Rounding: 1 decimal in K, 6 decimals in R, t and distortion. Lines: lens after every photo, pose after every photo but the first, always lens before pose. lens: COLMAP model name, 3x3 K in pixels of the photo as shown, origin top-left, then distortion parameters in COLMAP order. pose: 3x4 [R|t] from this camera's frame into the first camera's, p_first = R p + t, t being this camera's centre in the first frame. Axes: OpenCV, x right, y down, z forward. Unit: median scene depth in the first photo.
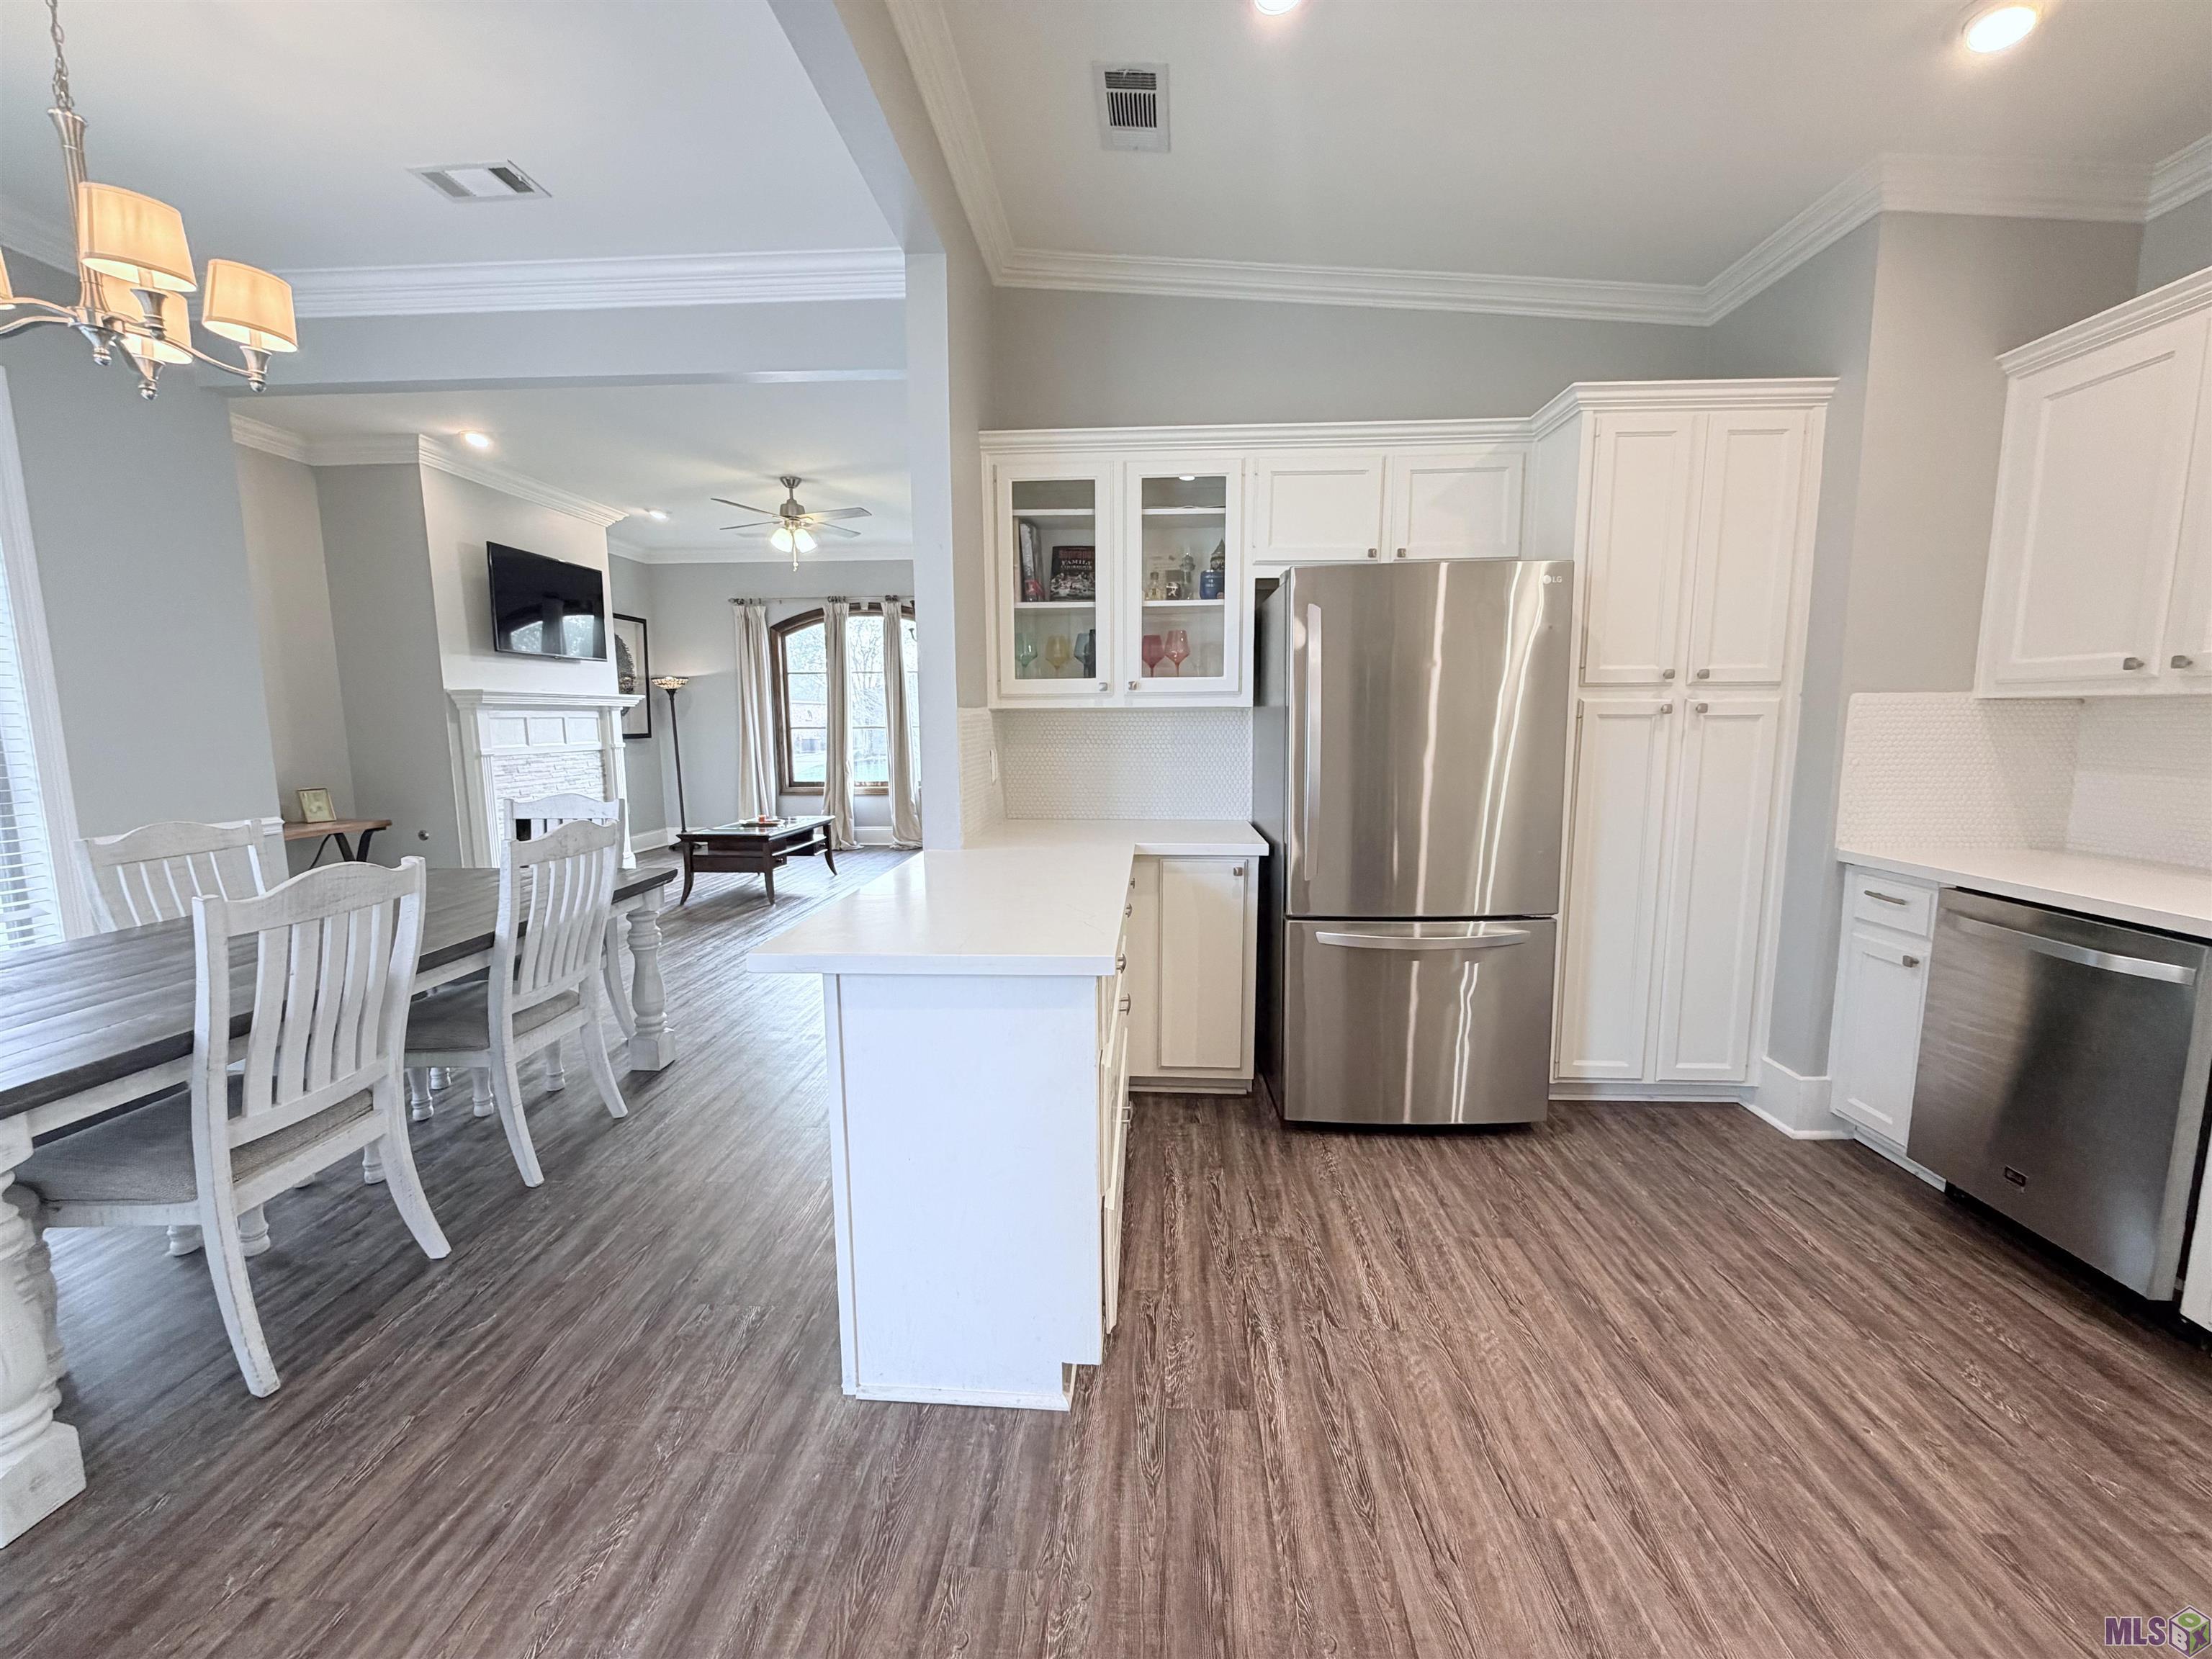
lens RADIAL K [[887.3, 0, 1098.3], [0, 887.3, 827.7], [0, 0, 1]] dist [0.000376, -0.000205]
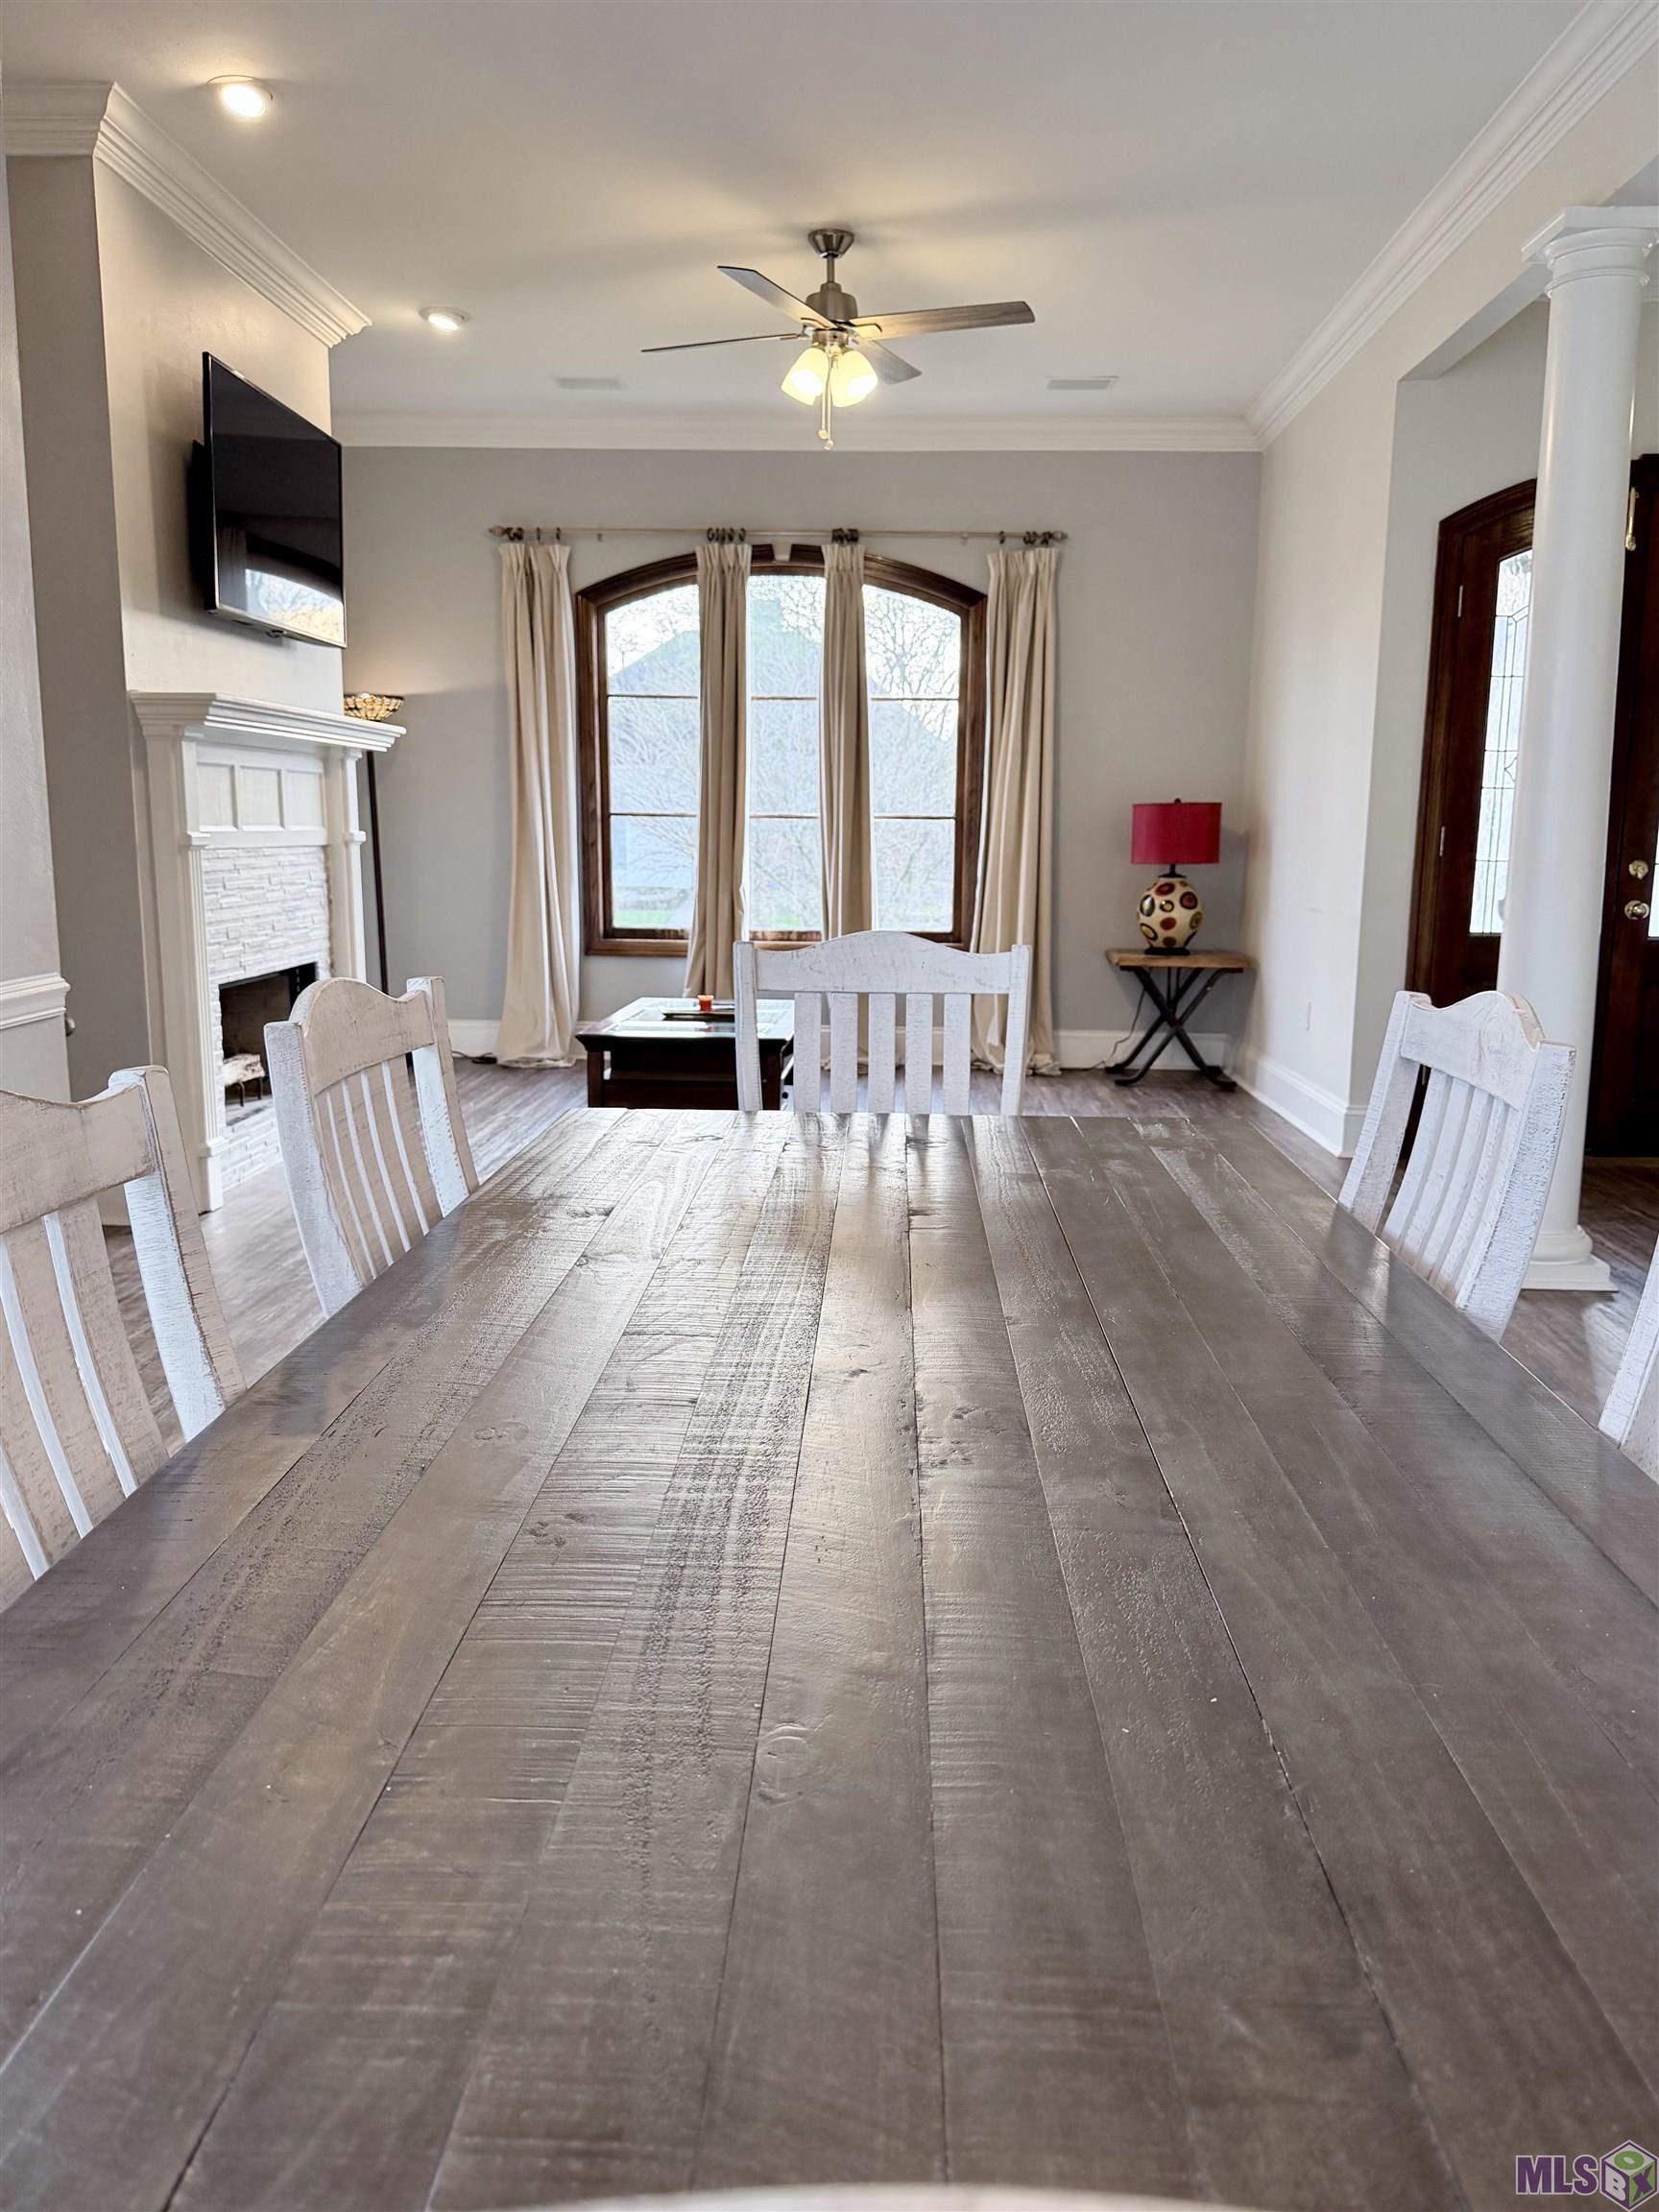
lens RADIAL K [[1696.5, 0, 836.4], [0, 1696.5, 1109.1], [0, 0, 1]] dist [0.089879, -0.168809]
pose [[0.999456, 0.015511, 0.029095, -0.258065], [-0.016707, 0.999006, 0.041332, 0.005886], [-0.028425, -0.041795, 0.998722, 0.087702]]
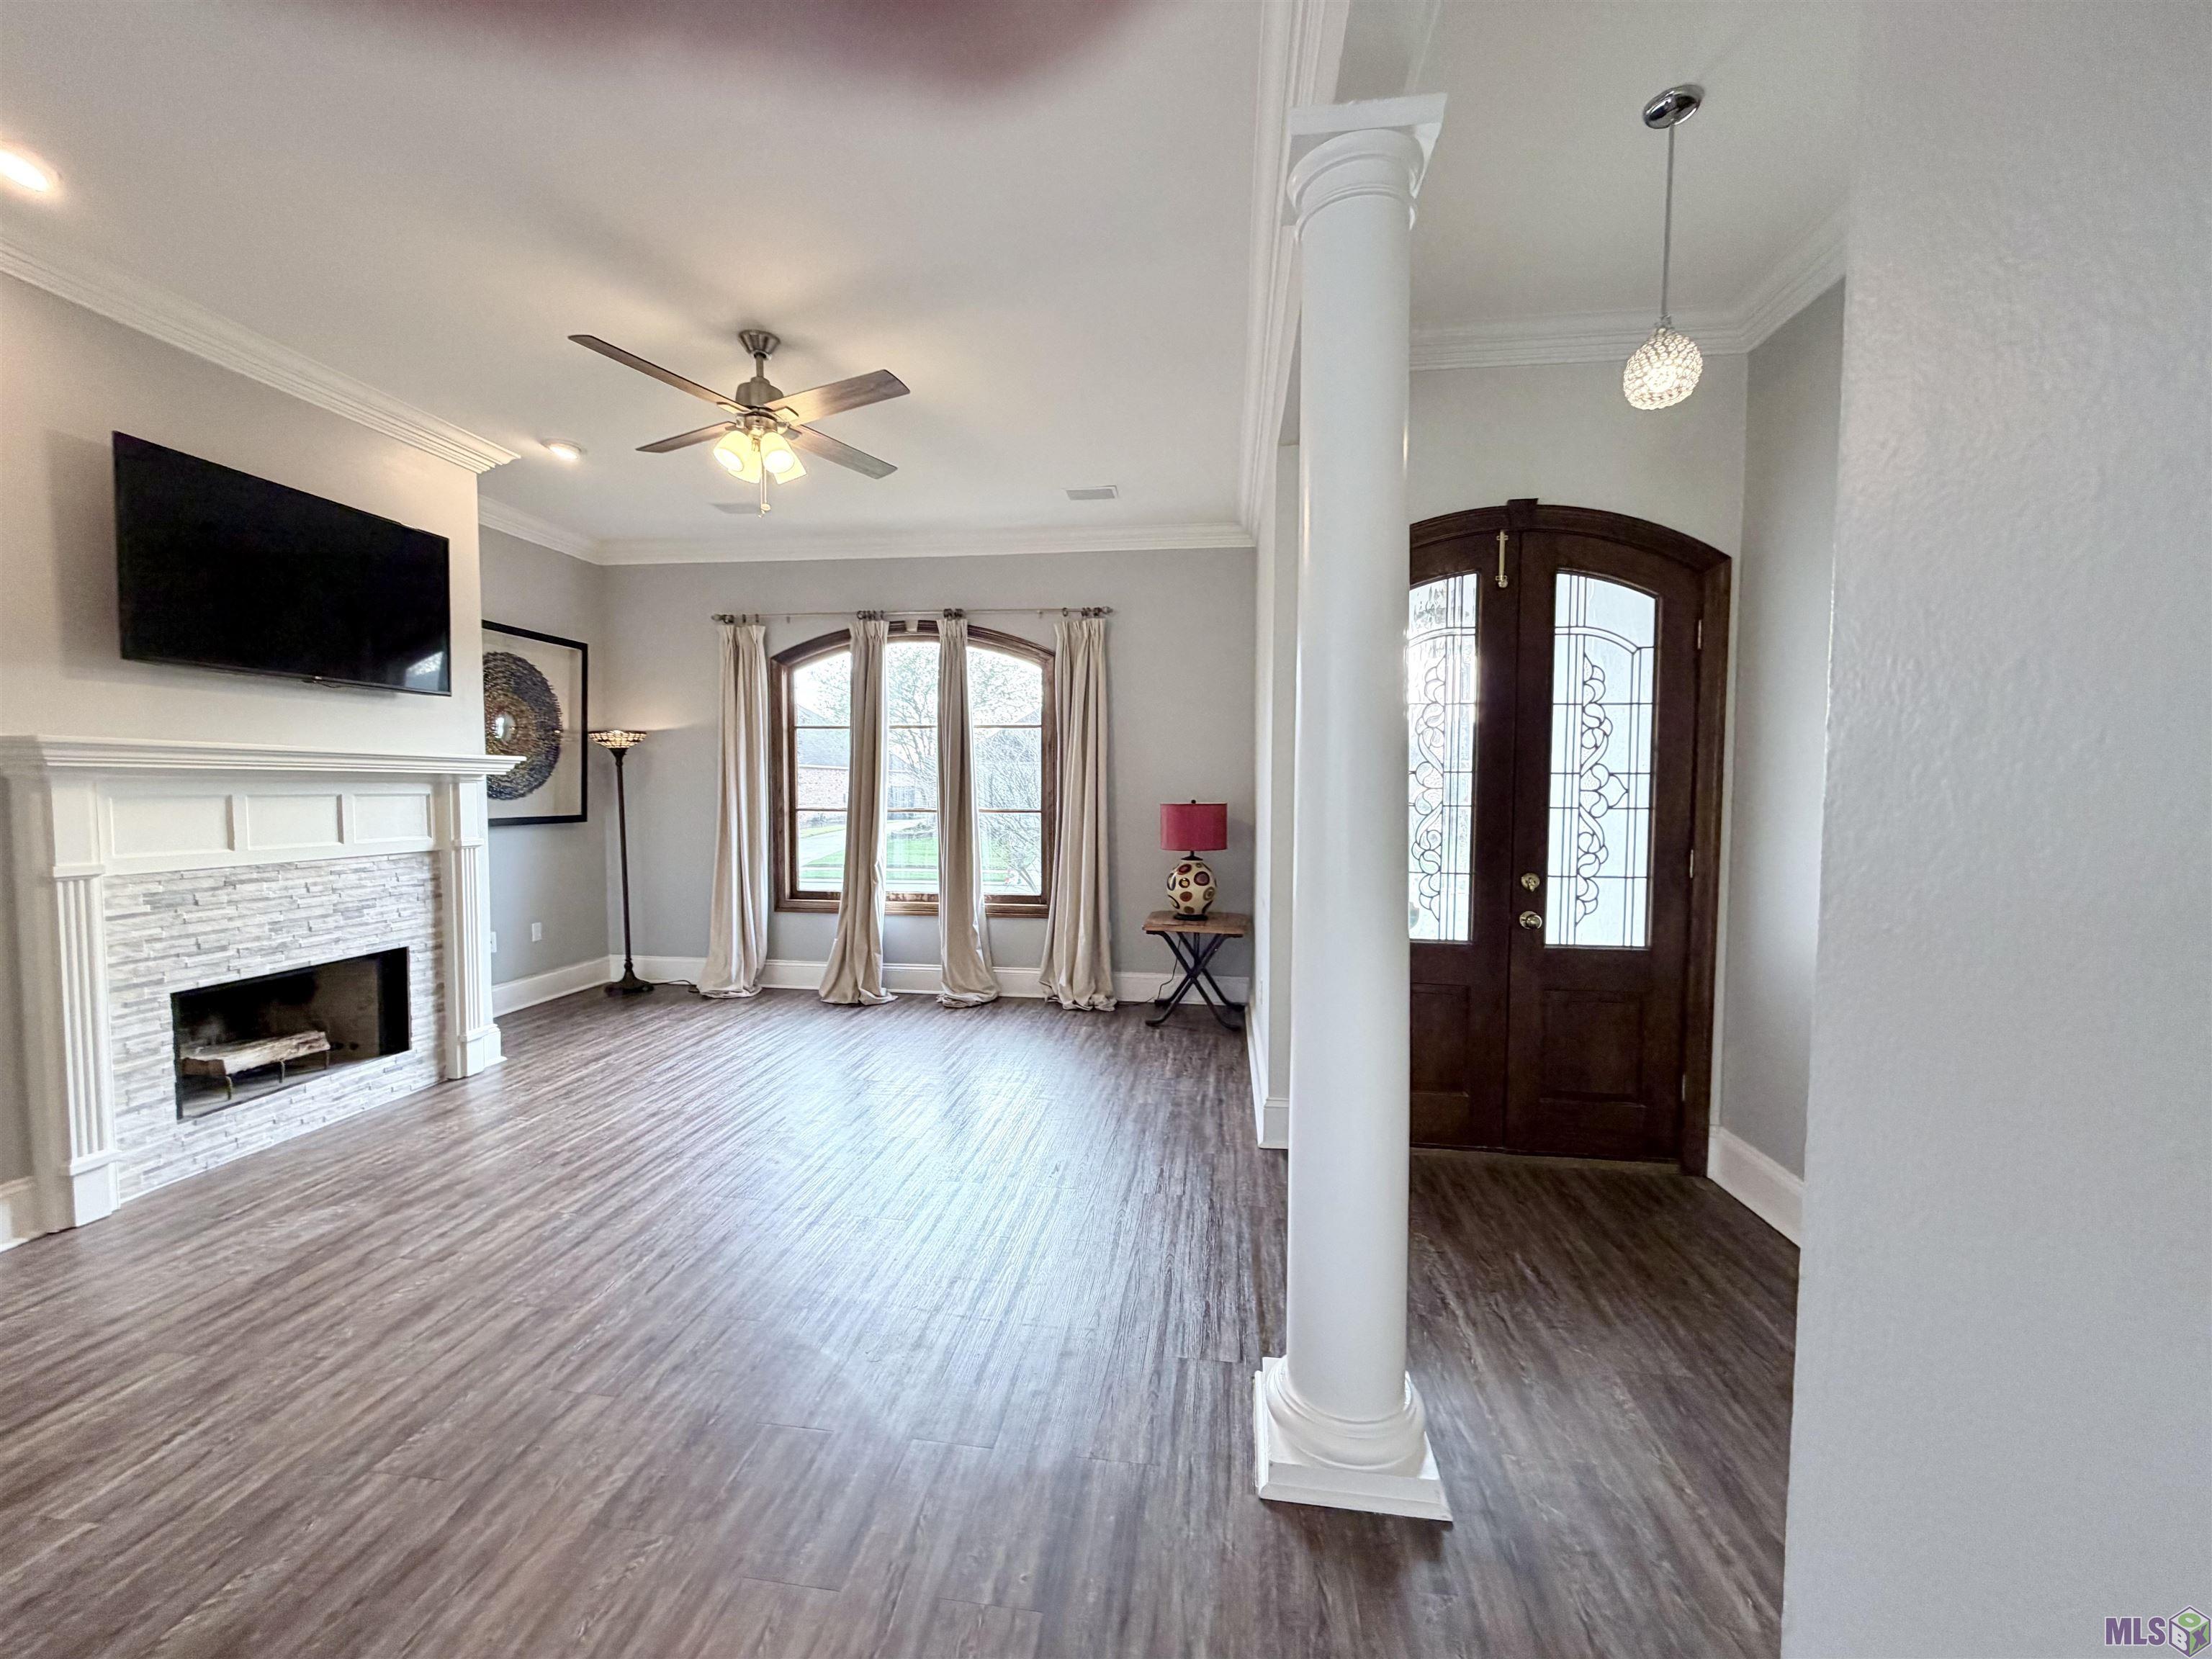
lens RADIAL K [[887.3, 0, 1098.3], [0, 887.3, 827.7], [0, 0, 1]] dist [0.000376, -0.000205]
pose [[0.997151, 0.018090, -0.073229, -0.077341], [-0.023813, 0.996665, -0.078049, -0.054841], [0.071572, 0.079570, 0.994256, 0.375821]]
